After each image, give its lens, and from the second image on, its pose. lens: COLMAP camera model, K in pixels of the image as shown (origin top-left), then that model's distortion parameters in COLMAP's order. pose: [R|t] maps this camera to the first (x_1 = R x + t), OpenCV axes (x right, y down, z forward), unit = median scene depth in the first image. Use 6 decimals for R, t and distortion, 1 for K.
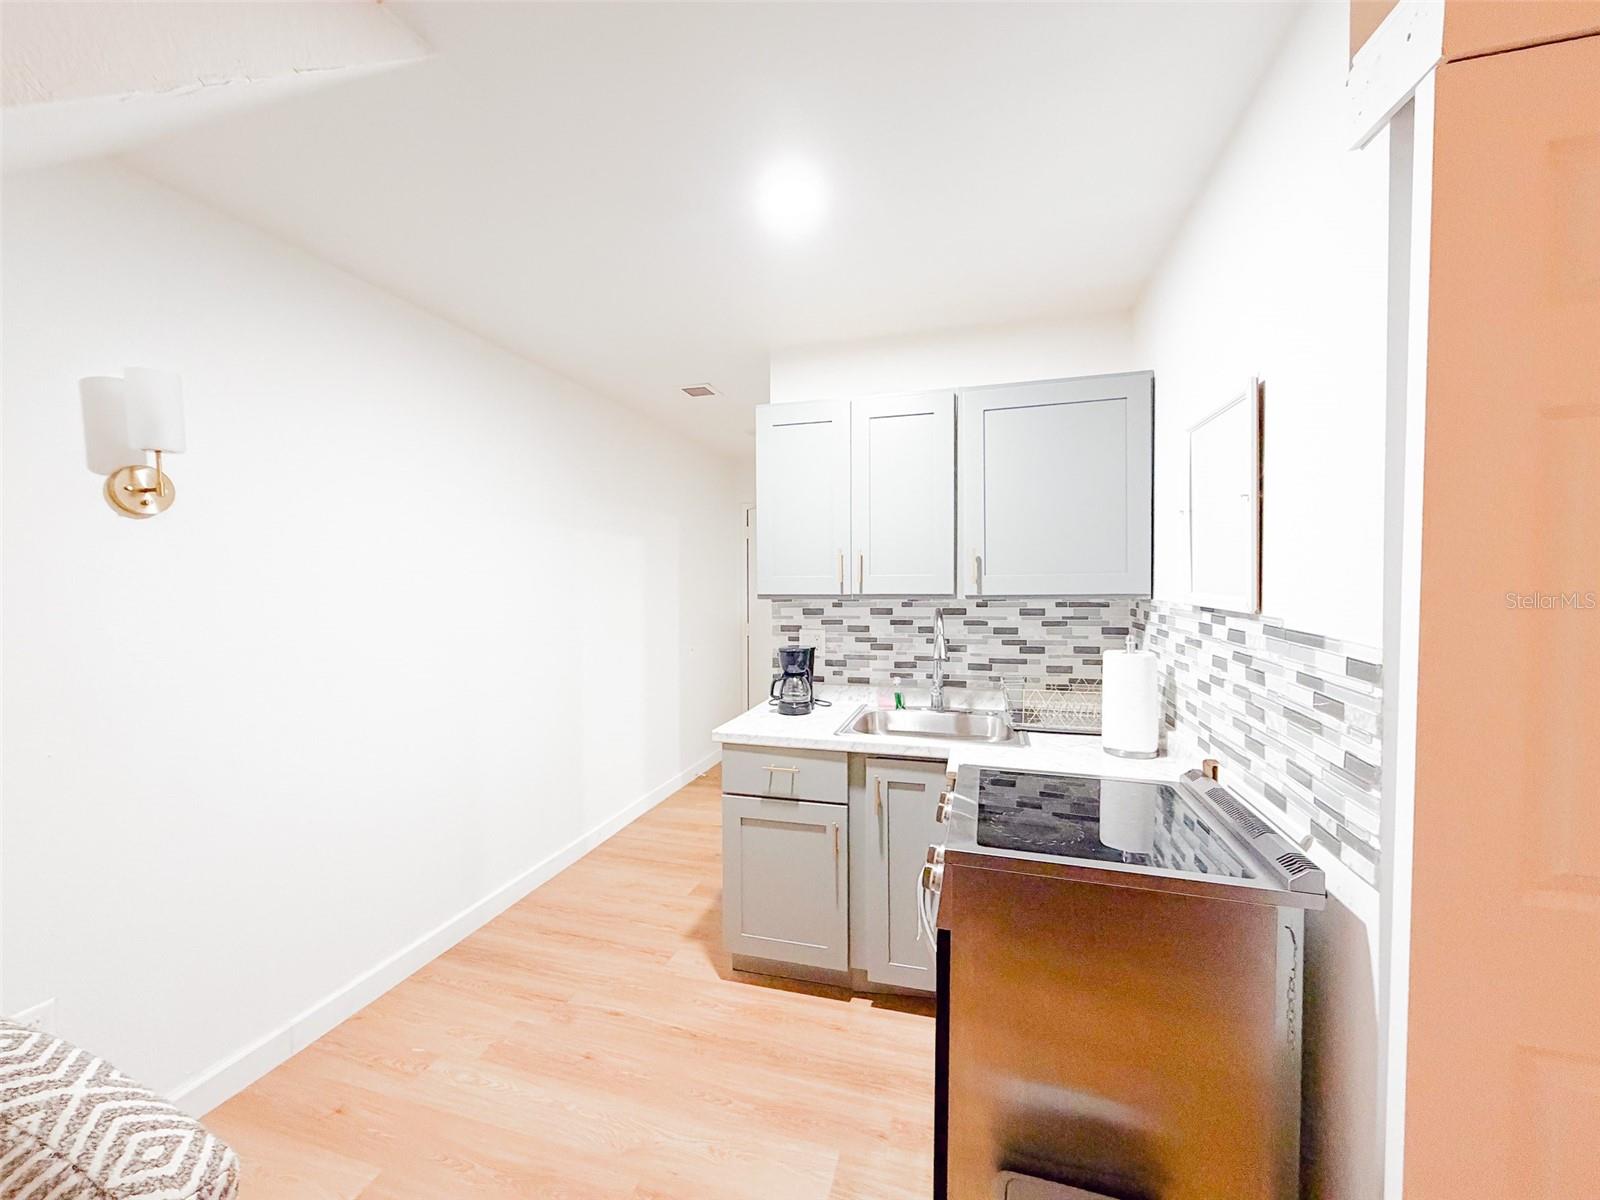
lens RADIAL K [[637.7, 0, 794.2], [0, 637.7, 601.4], [0, 0, 1]] dist [0.000026, 0.000334]
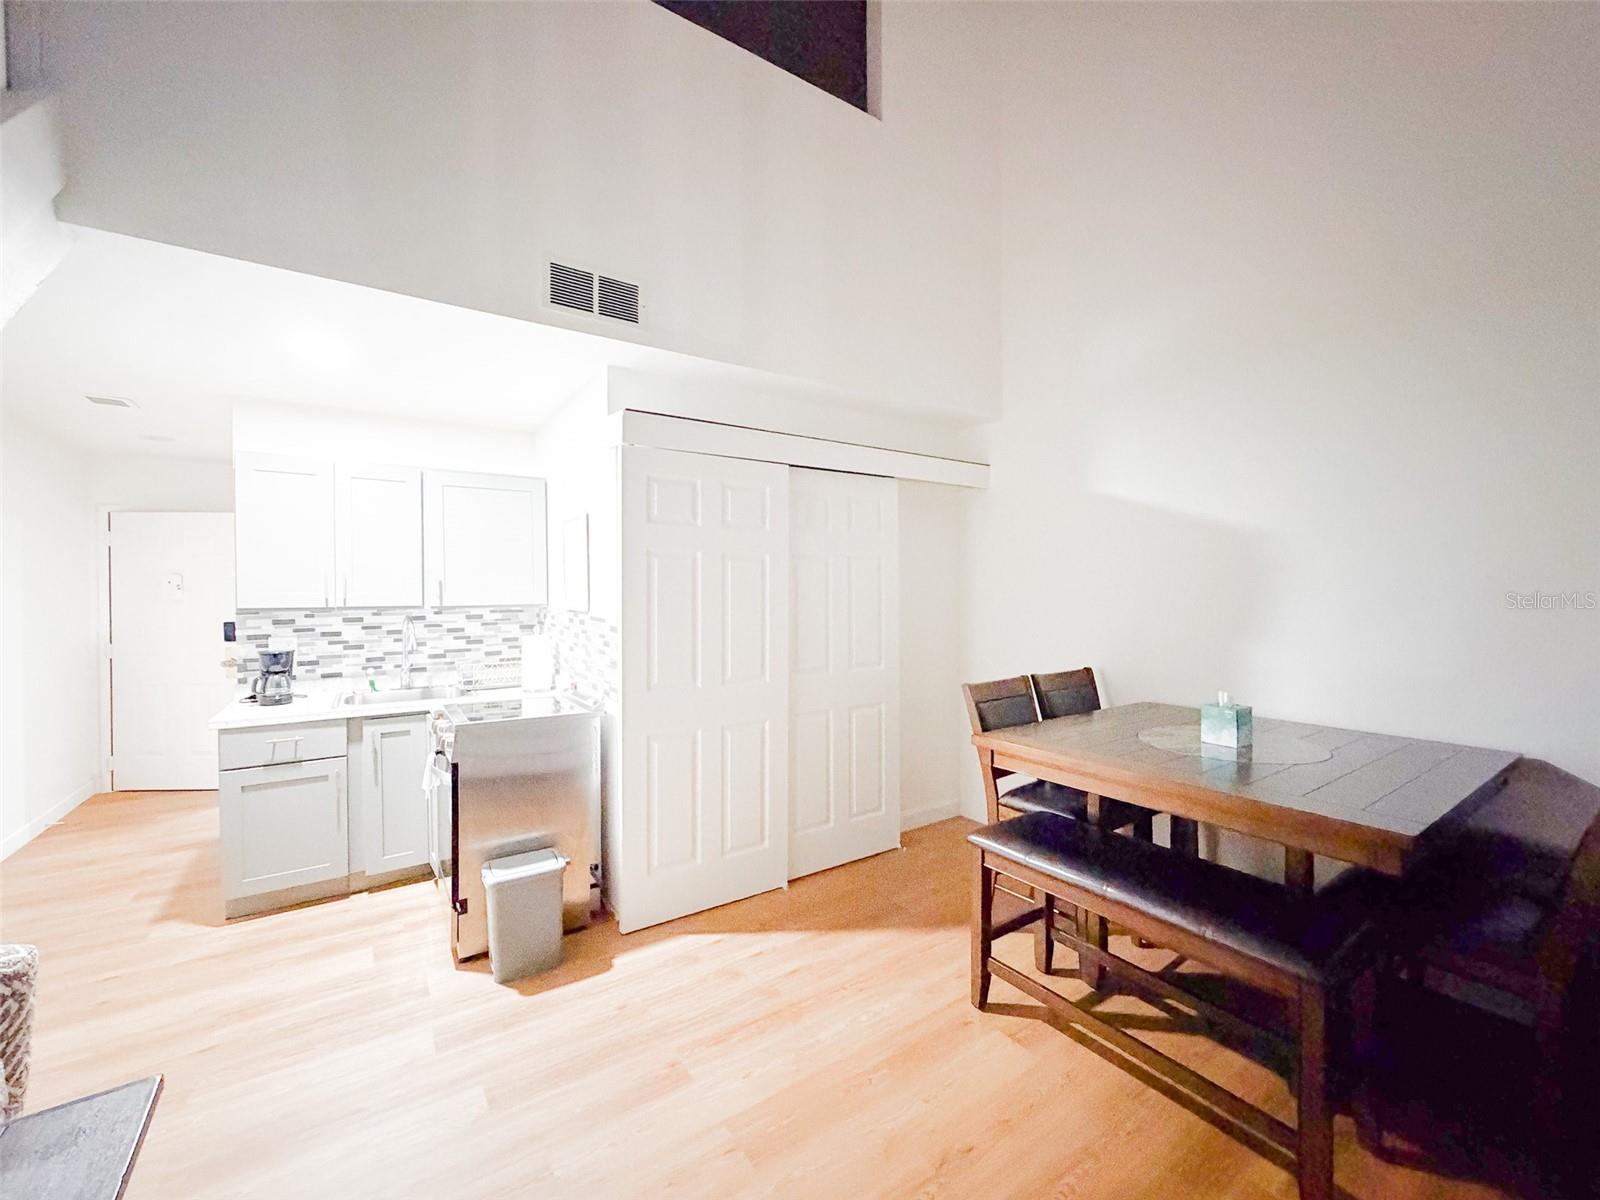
lens RADIAL K [[637.7, 0, 801.9], [0, 637.7, 601.6], [0, 0, 1]] dist [0.000026, 0.000334]
pose [[0.637427, -0.008735, 0.770461, -0.307314], [0.022240, 0.999728, -0.007065, 0.008425], [-0.770189, 0.021639, 0.637448, -0.585077]]
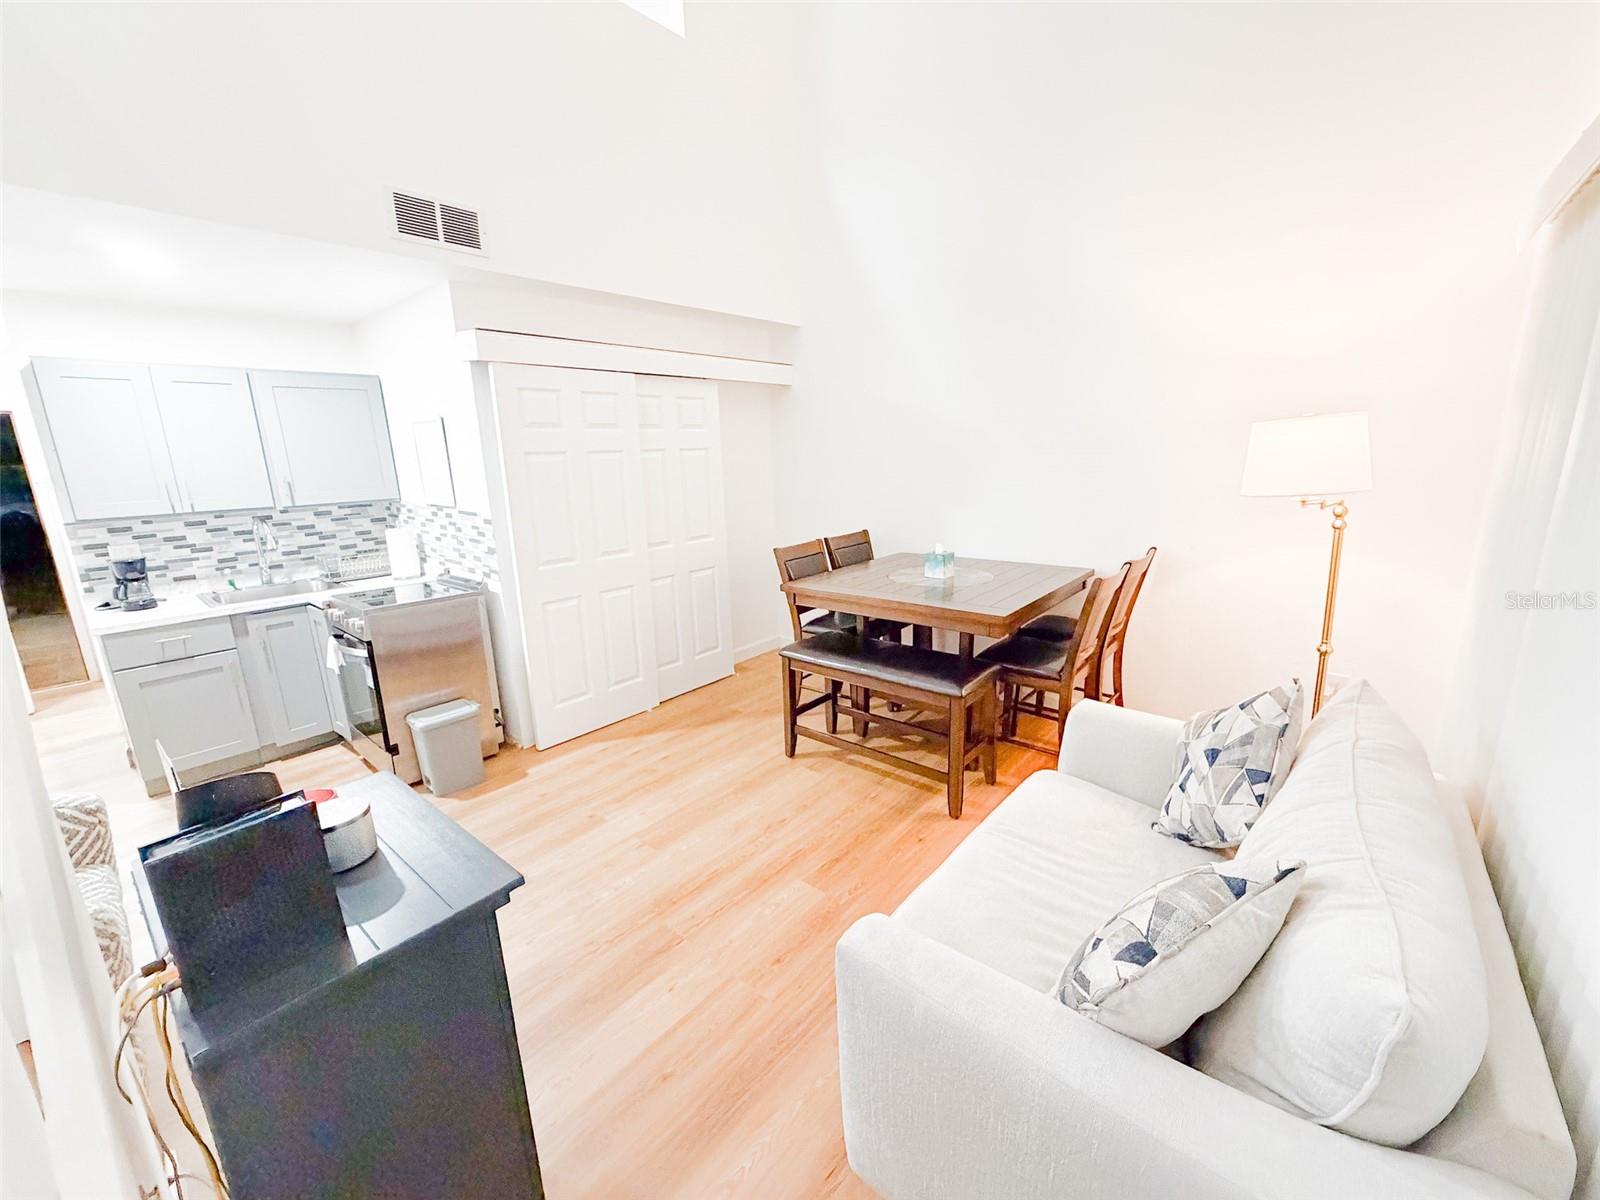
lens RADIAL K [[637.7, 0, 796.2], [0, 637.7, 599.0], [0, 0, 1]] dist [0.000026, 0.000334]
pose [[0.415923, -0.212788, 0.884154, -0.602052], [0.054620, 0.976330, 0.209278, -0.044440], [-0.907758, -0.038751, 0.417701, -0.765160]]
